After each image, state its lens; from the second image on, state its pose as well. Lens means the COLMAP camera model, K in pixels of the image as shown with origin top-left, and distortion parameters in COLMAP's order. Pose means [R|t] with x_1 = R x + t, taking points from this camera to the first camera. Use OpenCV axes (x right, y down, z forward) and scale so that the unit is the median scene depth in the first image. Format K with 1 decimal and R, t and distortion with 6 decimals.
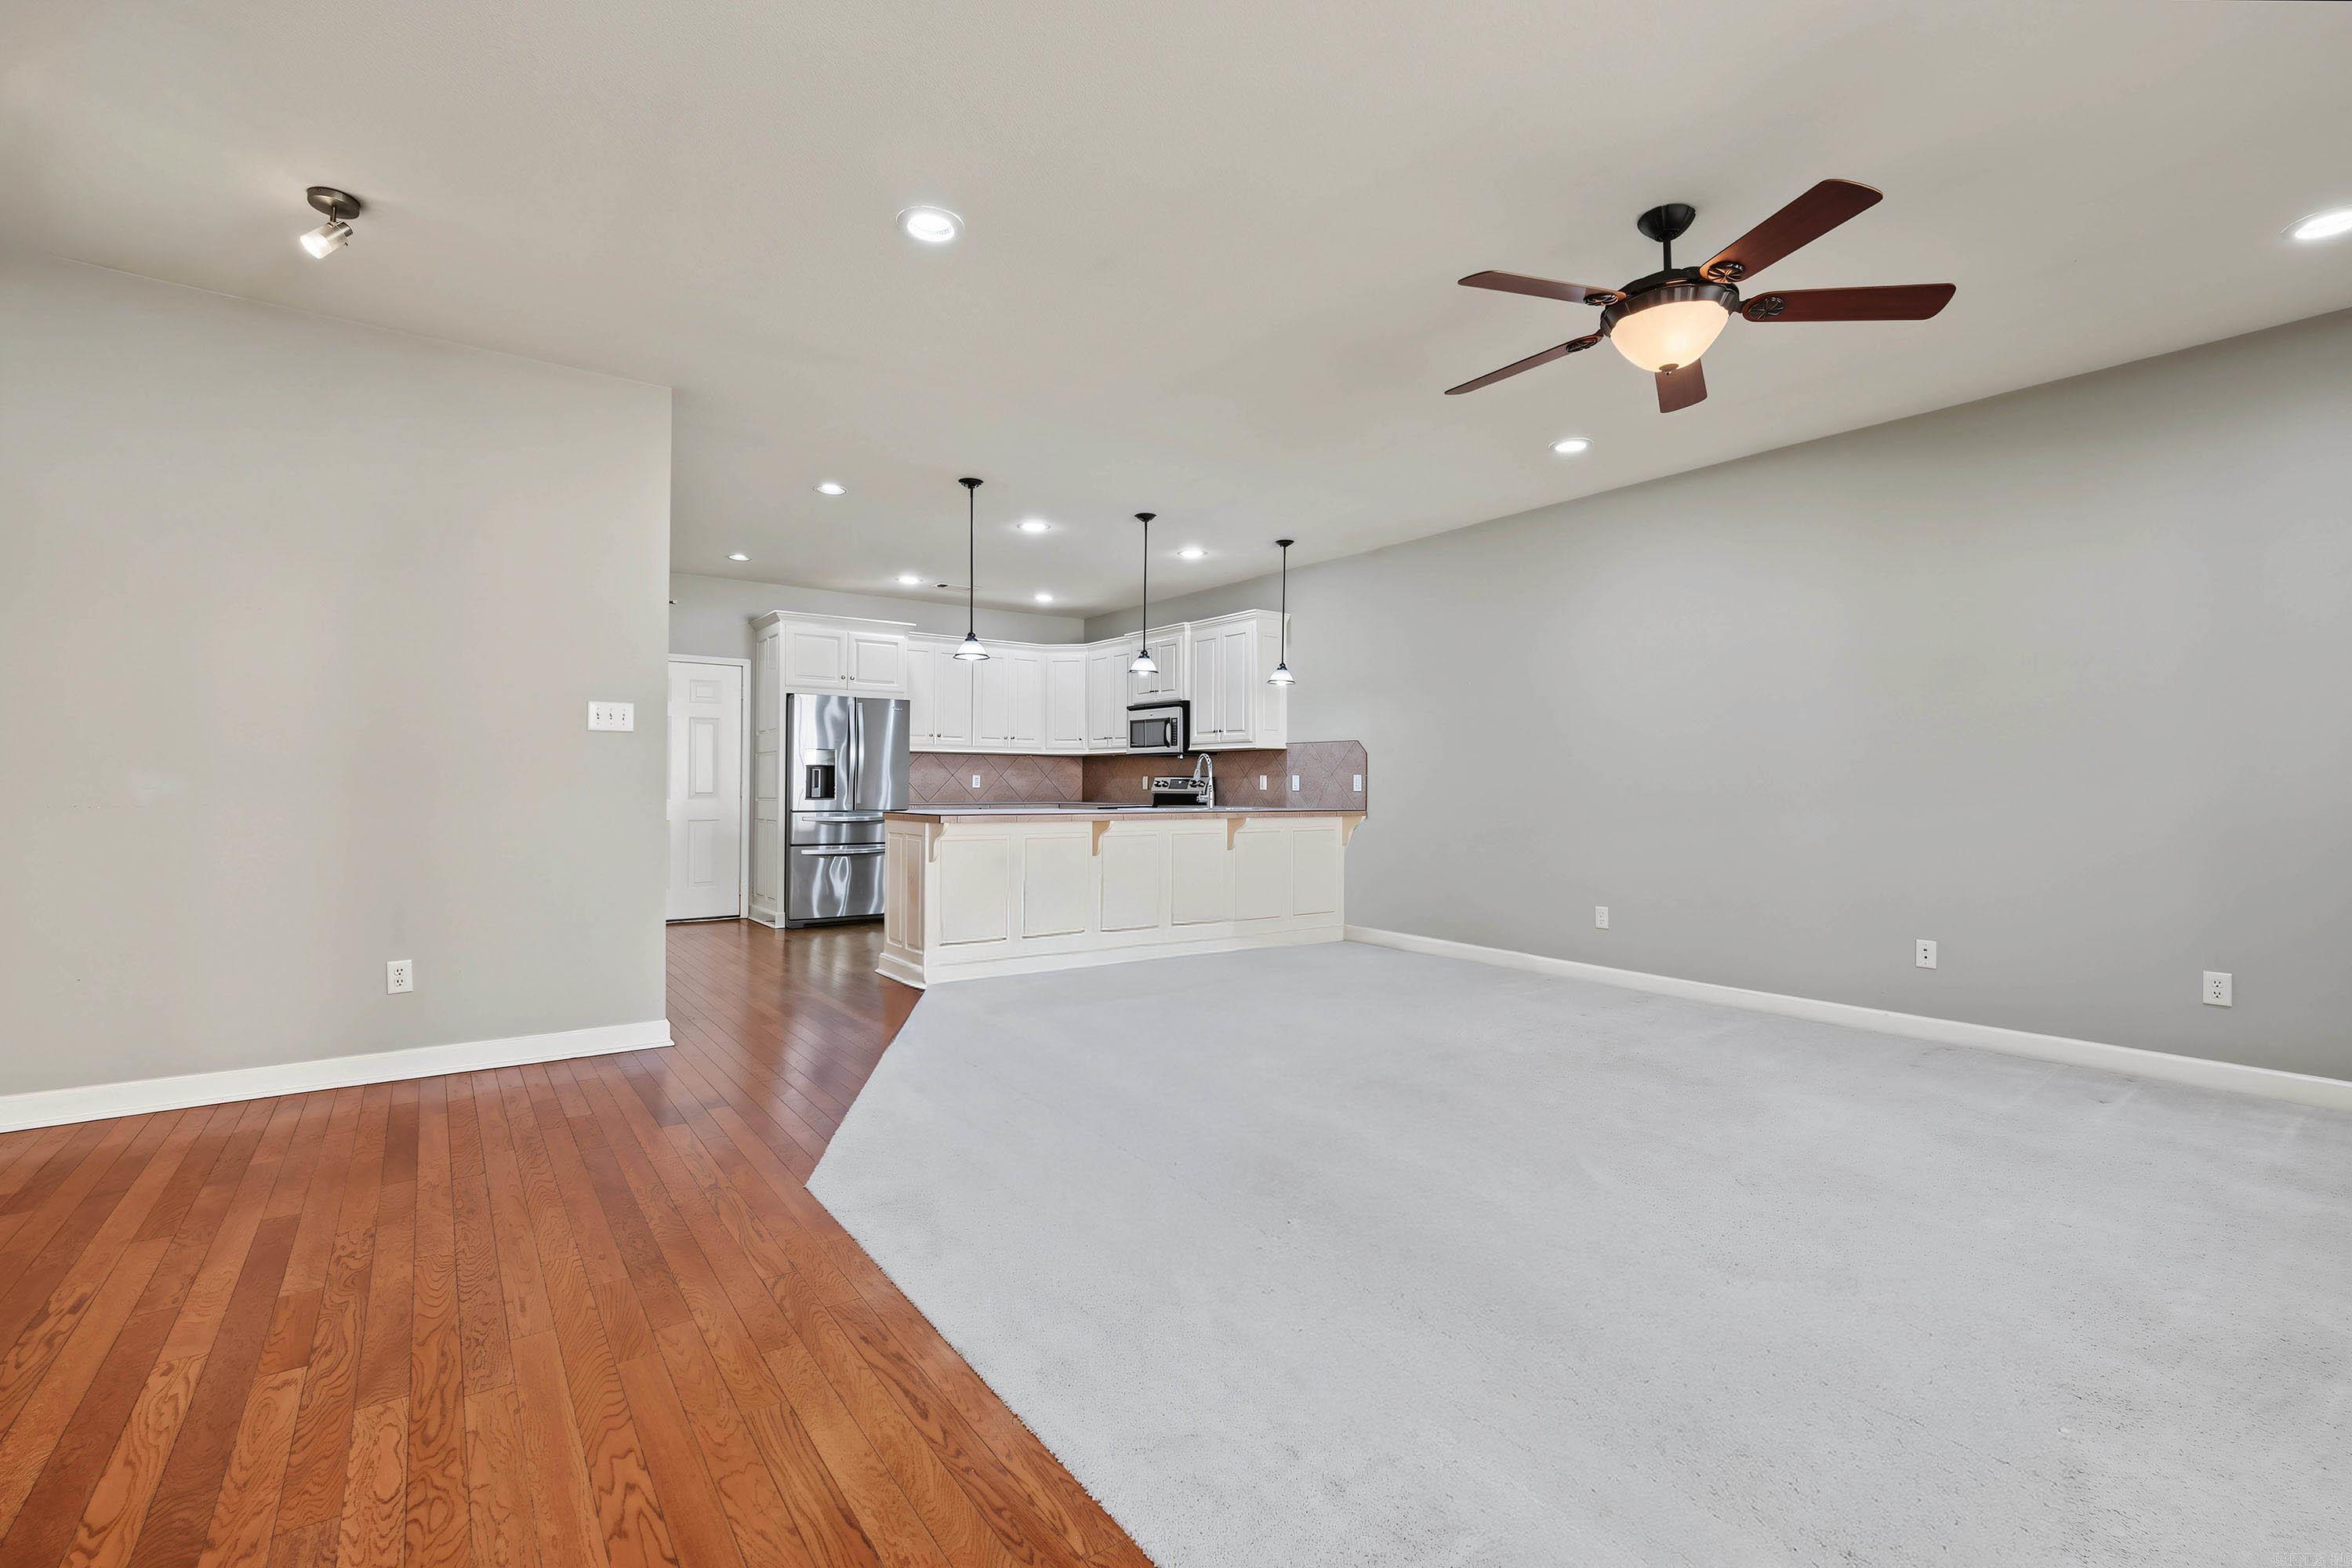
lens RADIAL K [[1059.0, 0, 1179.7], [0, 1059.0, 778.2], [0, 0, 1]] dist [0.001014, -0.000372]
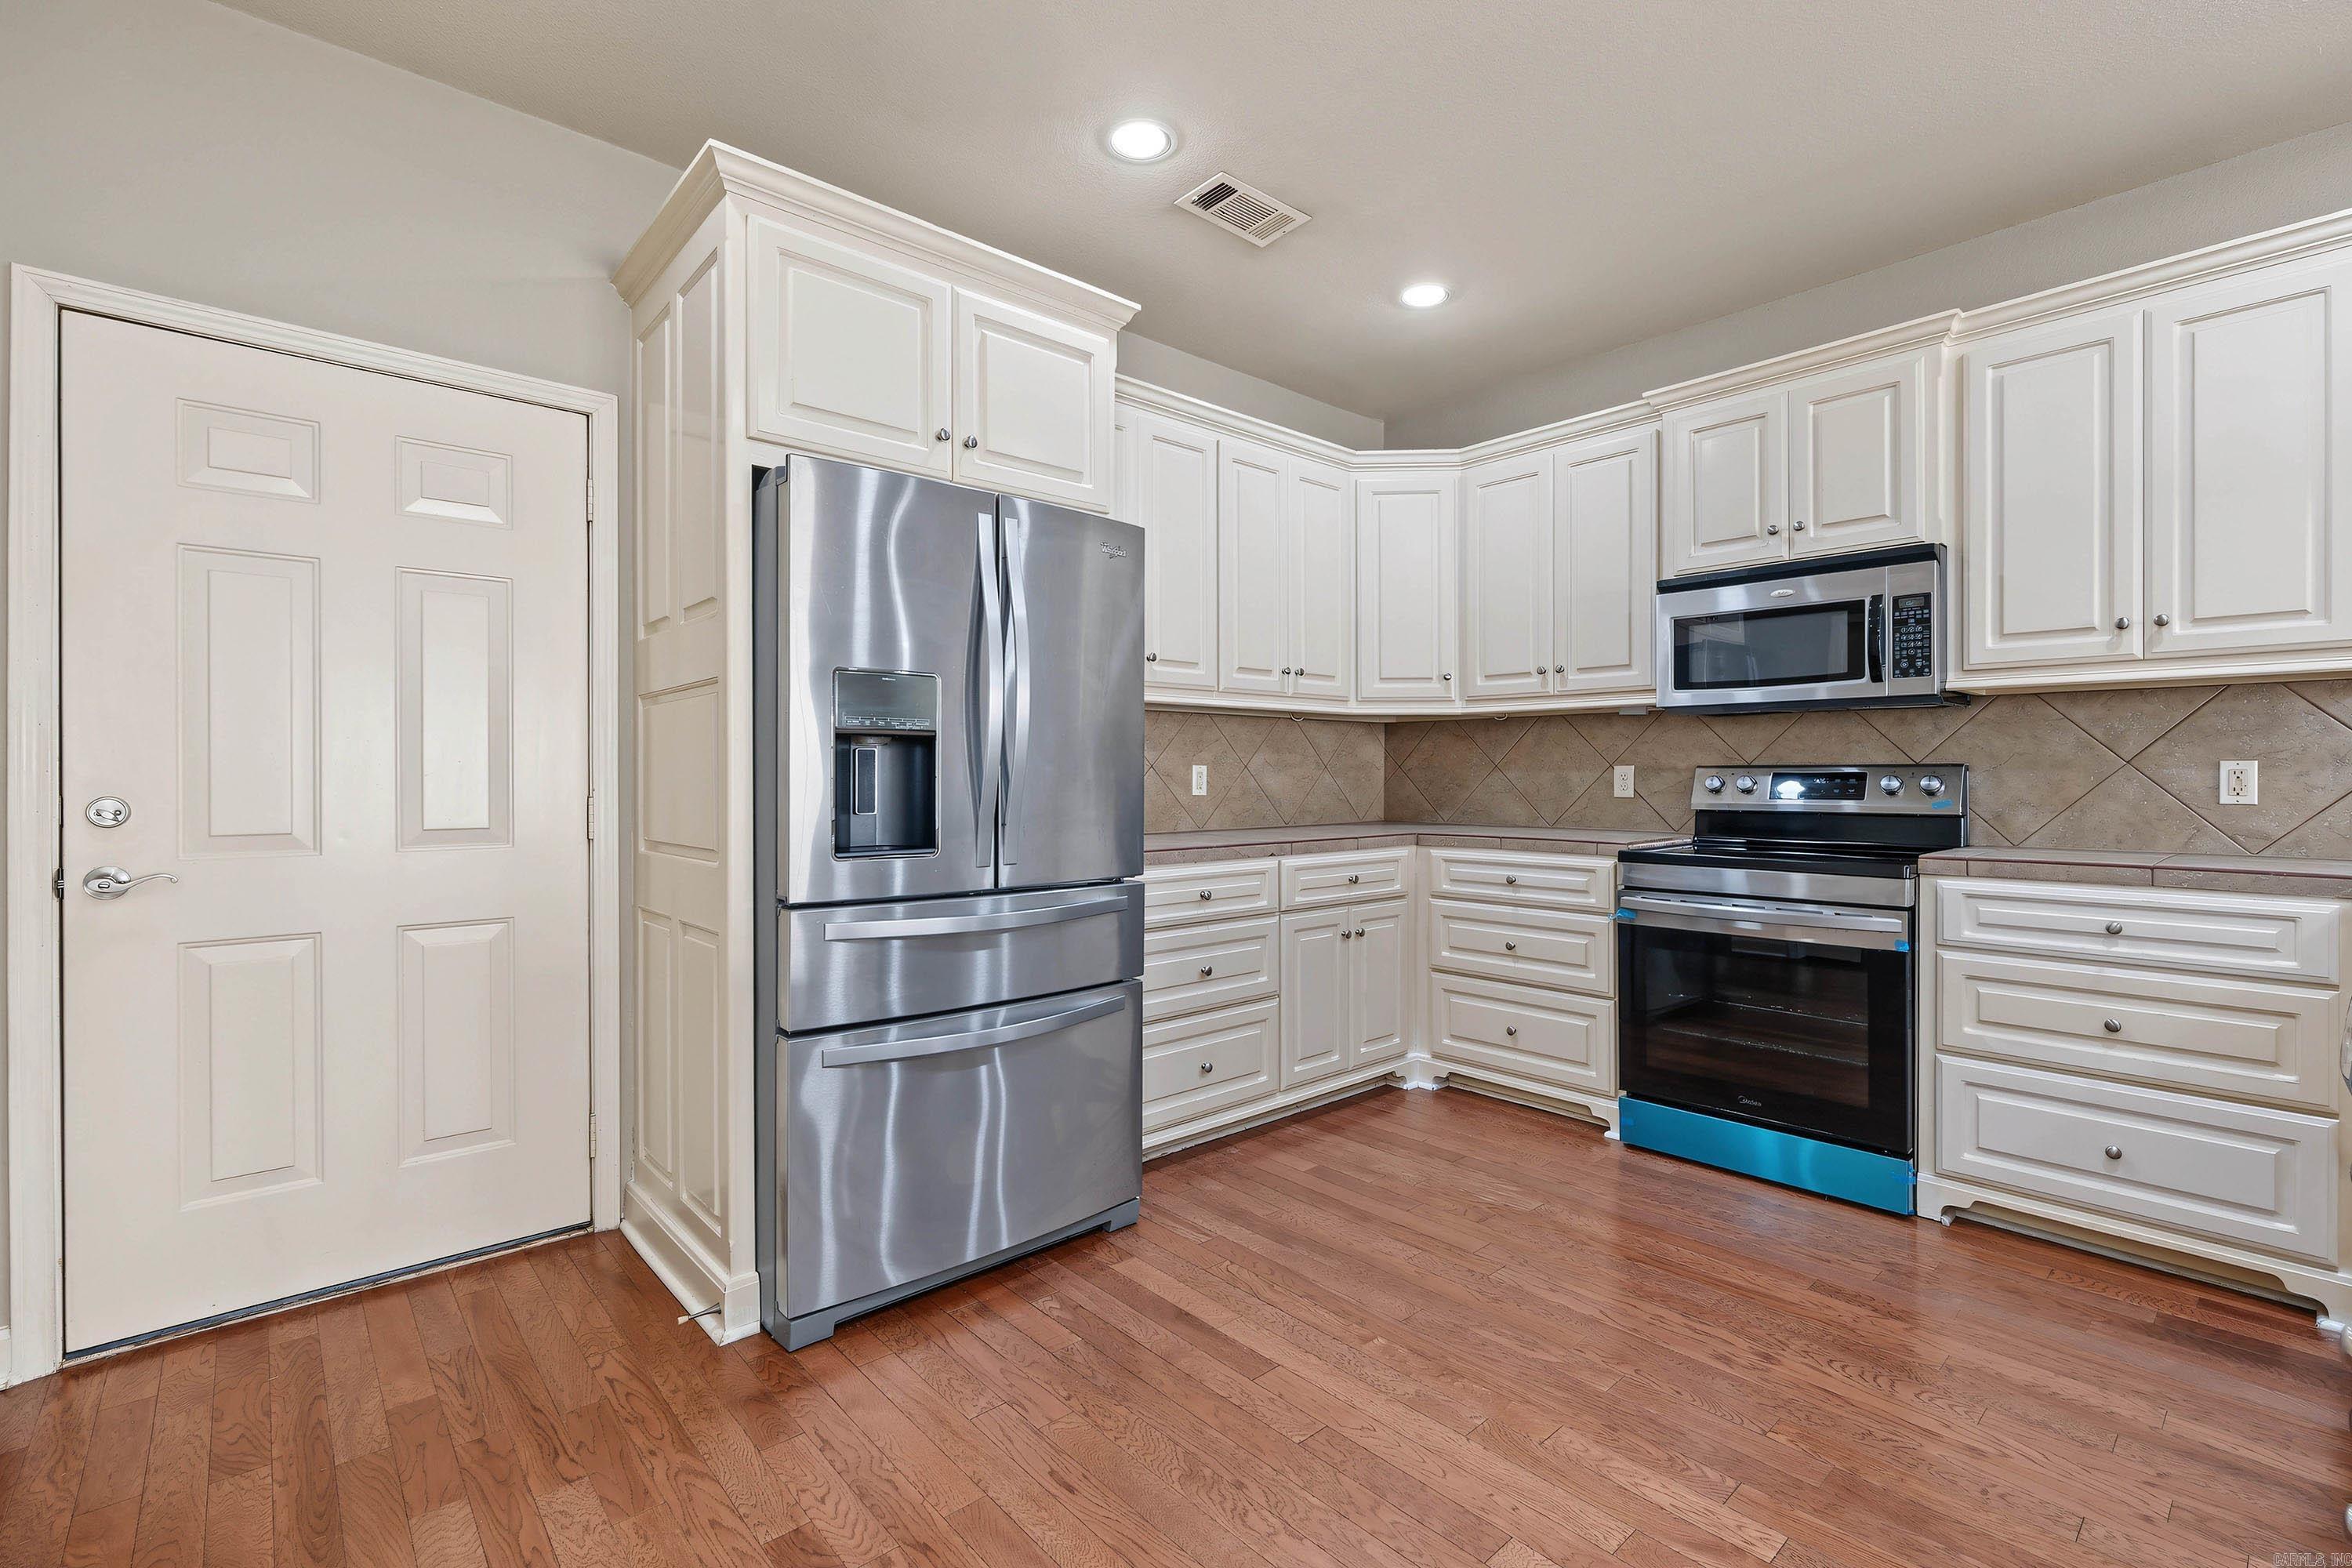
lens RADIAL K [[1033.3, 0, 1169.6], [0, 1033.3, 782.7], [0, 0, 1]] dist [-0.003140, -0.001002]
pose [[0.994774, -0.008493, 0.101745, -0.290788], [0.006743, 0.999824, 0.017526, -0.003659], [-0.101875, -0.016749, 0.994656, 0.720318]]
